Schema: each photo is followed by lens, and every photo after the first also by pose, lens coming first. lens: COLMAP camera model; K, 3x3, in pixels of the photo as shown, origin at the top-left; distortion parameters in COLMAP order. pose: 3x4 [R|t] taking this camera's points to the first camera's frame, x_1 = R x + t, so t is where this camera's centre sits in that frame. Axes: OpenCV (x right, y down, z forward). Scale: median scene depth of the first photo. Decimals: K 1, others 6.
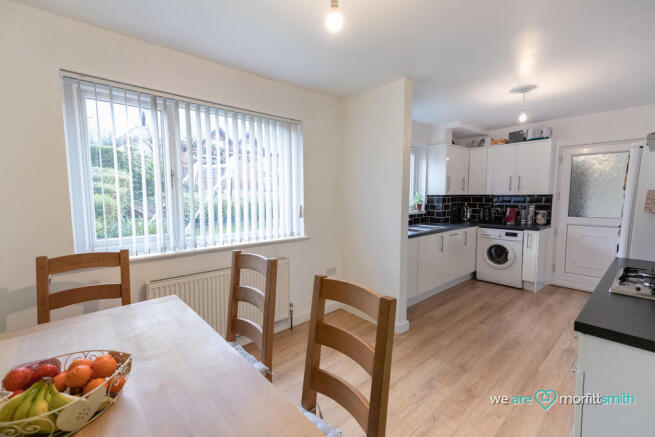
lens RADIAL K [[282.5, 0, 320.4], [0, 282.5, 216.0], [0, 0, 1]] dist [0.009668, -0.000675]
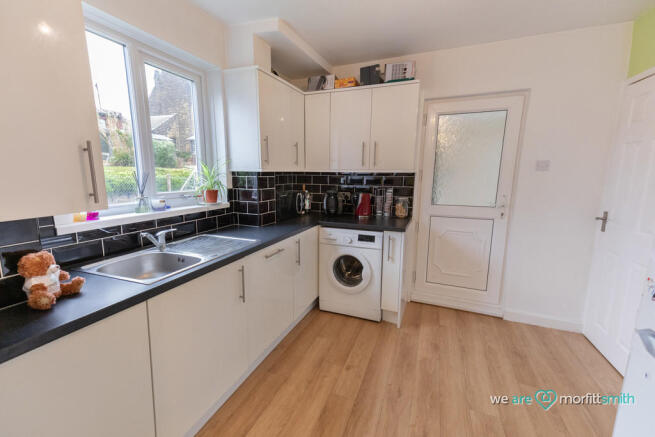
lens RADIAL K [[282.5, 0, 326.6], [0, 282.5, 221.3], [0, 0, 1]] dist [0.009668, -0.000675]
pose [[0.879396, -0.073441, 0.470393, 0.292167], [0.025744, 0.993920, 0.107050, -0.036233], [-0.475395, -0.082030, 0.875940, 0.475592]]
